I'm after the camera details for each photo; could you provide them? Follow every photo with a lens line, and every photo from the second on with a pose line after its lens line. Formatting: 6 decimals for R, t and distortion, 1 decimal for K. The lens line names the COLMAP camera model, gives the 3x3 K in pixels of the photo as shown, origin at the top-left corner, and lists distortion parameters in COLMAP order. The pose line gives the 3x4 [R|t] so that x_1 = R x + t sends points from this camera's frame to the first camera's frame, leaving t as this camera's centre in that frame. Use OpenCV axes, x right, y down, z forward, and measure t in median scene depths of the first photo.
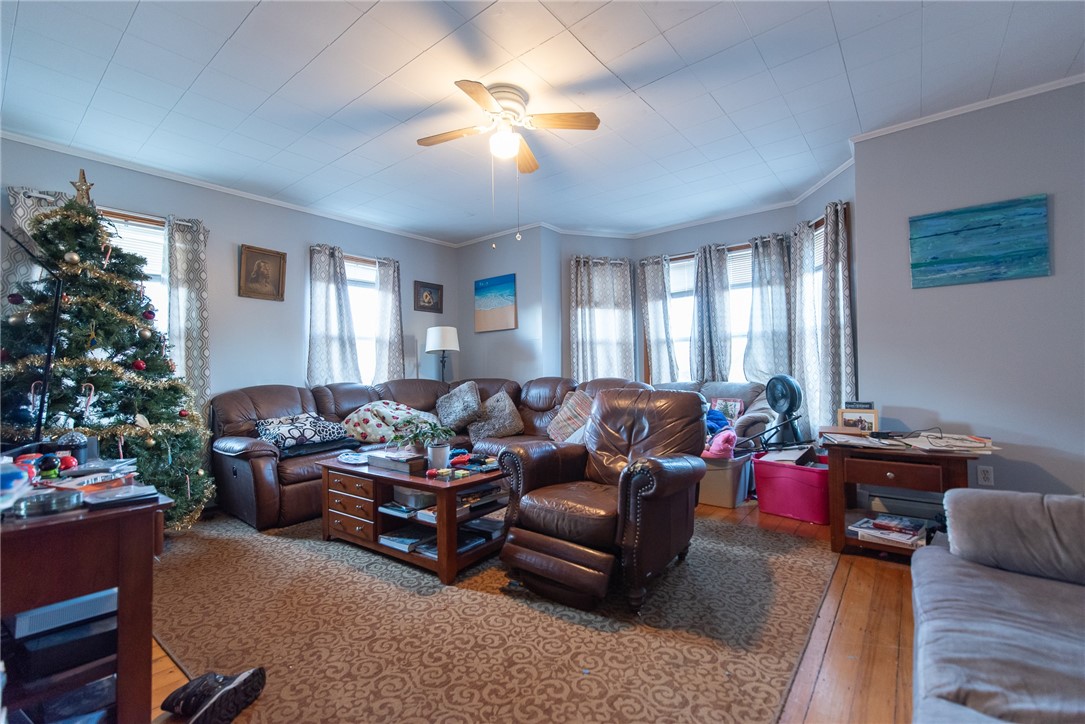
lens RADIAL K [[464.7, 0, 541.4], [0, 464.7, 364.7], [0, 0, 1]] dist [0.002122, 0.000821]
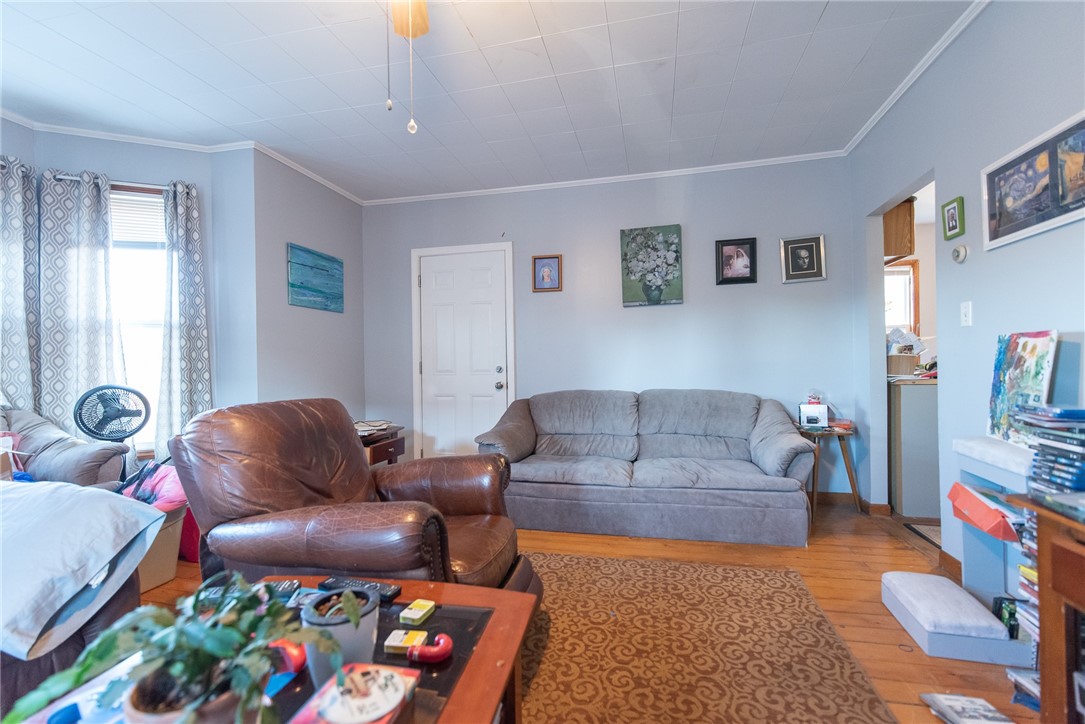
lens RADIAL K [[464.7, 0, 541.4], [0, 464.7, 364.7], [0, 0, 1]] dist [0.002122, 0.000821]
pose [[-0.426517, 0.022921, 0.904189, -0.592715], [0.011424, 0.999736, -0.019954, 0.020168], [-0.904407, 0.001819, -0.426666, 1.064868]]
